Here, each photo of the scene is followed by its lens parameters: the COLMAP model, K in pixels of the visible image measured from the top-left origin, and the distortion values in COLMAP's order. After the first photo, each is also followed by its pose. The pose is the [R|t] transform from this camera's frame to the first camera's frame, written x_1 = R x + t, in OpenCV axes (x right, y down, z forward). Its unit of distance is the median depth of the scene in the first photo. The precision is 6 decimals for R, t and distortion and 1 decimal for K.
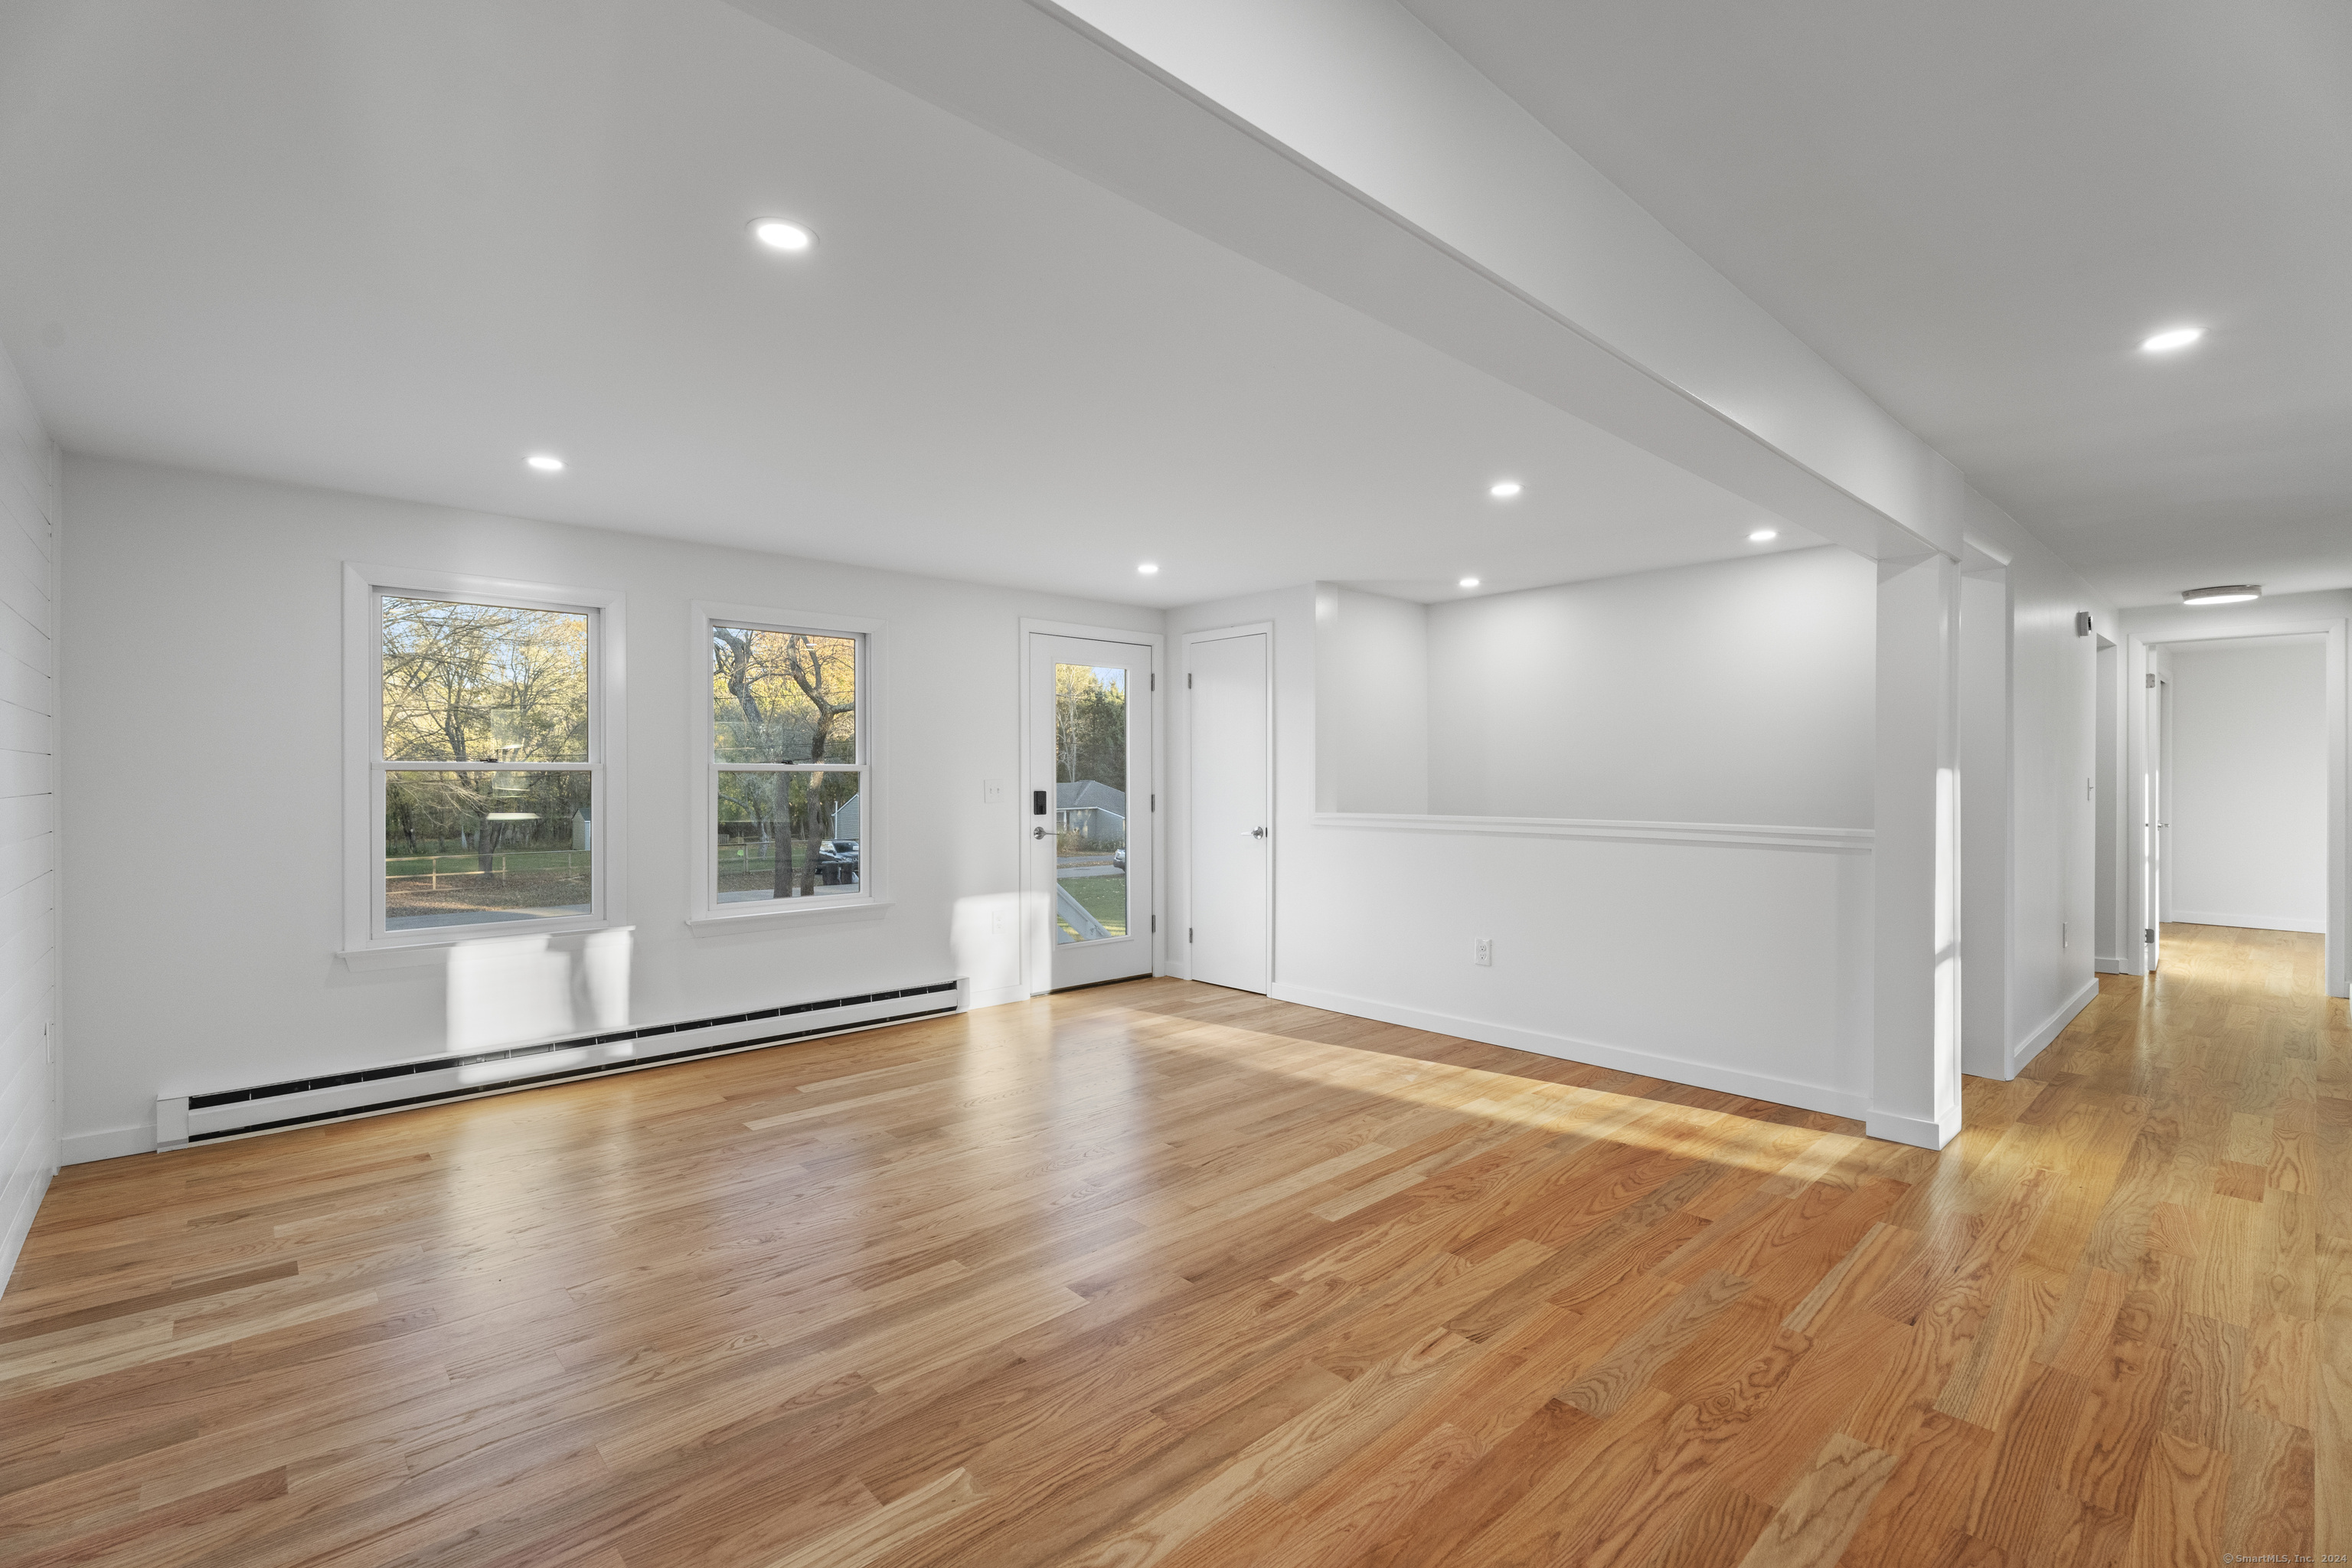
lens RADIAL K [[1040.0, 0, 1167.9], [0, 1040.0, 785.1], [0, 0, 1]] dist [0.001266, -0.000312]
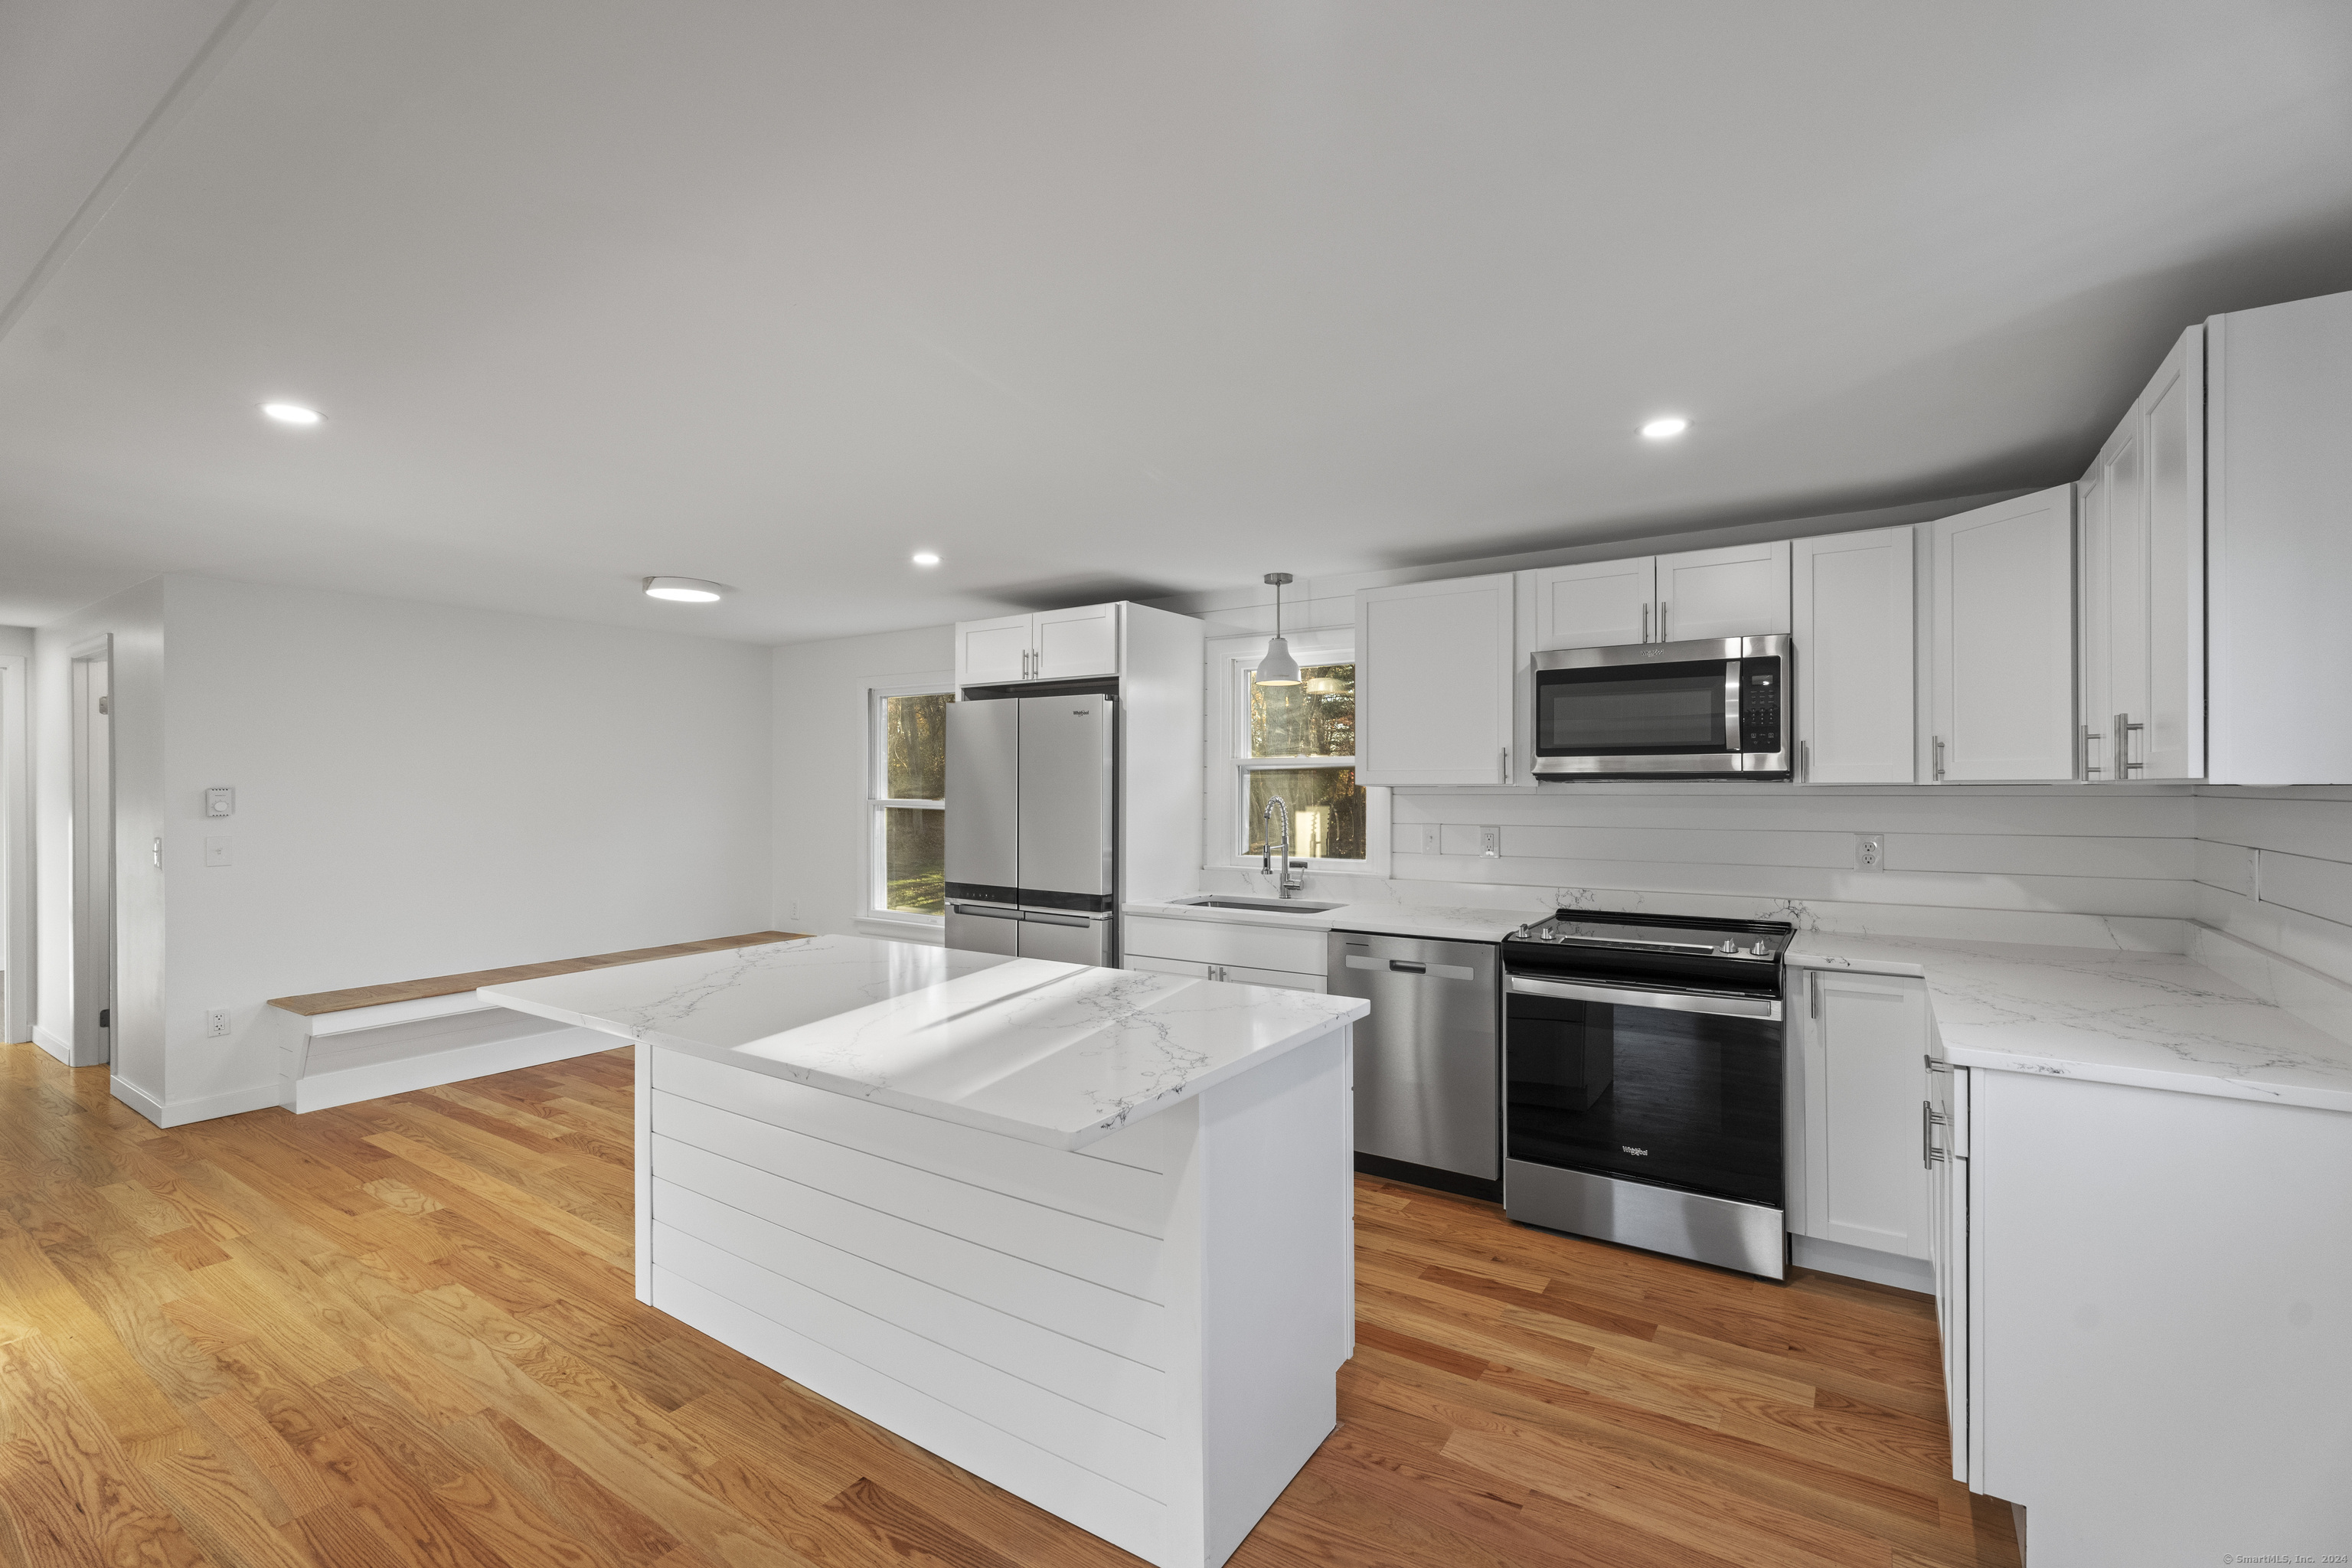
lens RADIAL K [[1040.0, 0, 1167.9], [0, 1040.0, 785.1], [0, 0, 1]] dist [0.001266, -0.000312]
pose [[-0.237483, -0.000867, 0.971391, -0.180803], [0.010523, 0.999939, 0.003466, -0.064916], [-0.971335, 0.011045, -0.237459, 0.389401]]
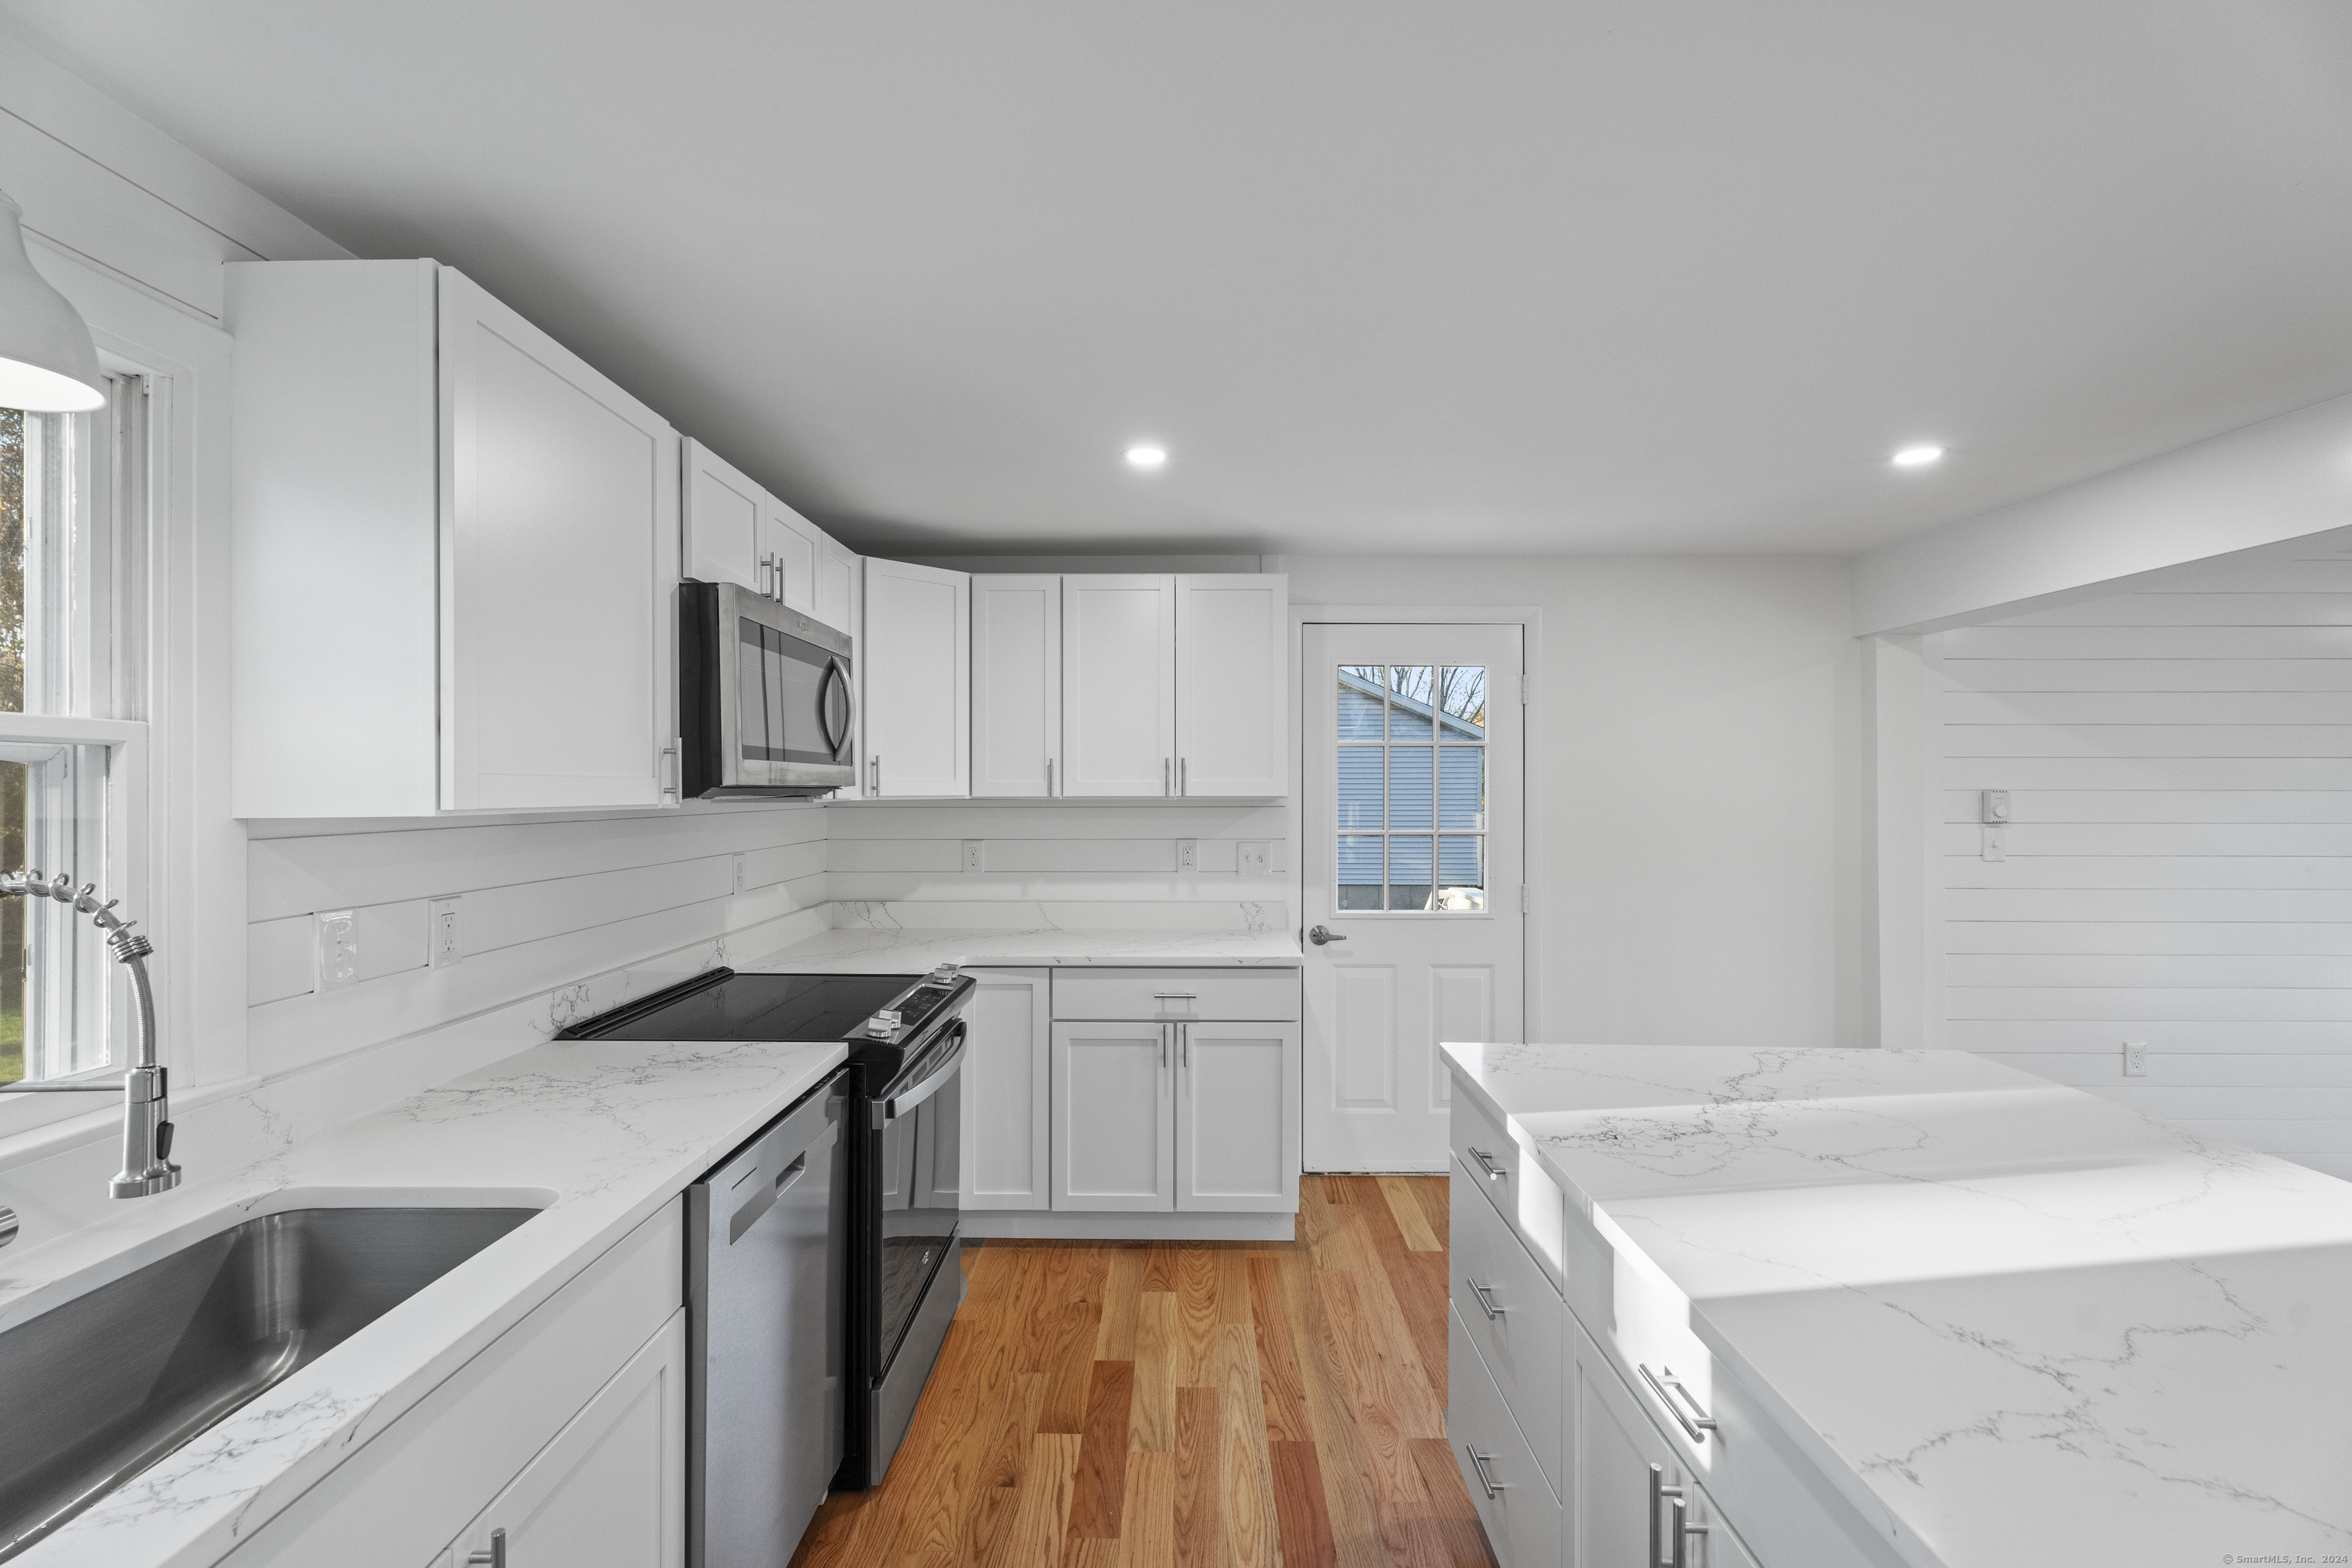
lens RADIAL K [[1040.0, 0, 1167.9], [0, 1040.0, 785.1], [0, 0, 1]] dist [0.001266, -0.000312]
pose [[-0.682002, -0.003824, -0.731340, 1.352552], [-0.007981, 0.999966, 0.002214, -0.074376], [0.731306, 0.007347, -0.682009, 0.404322]]
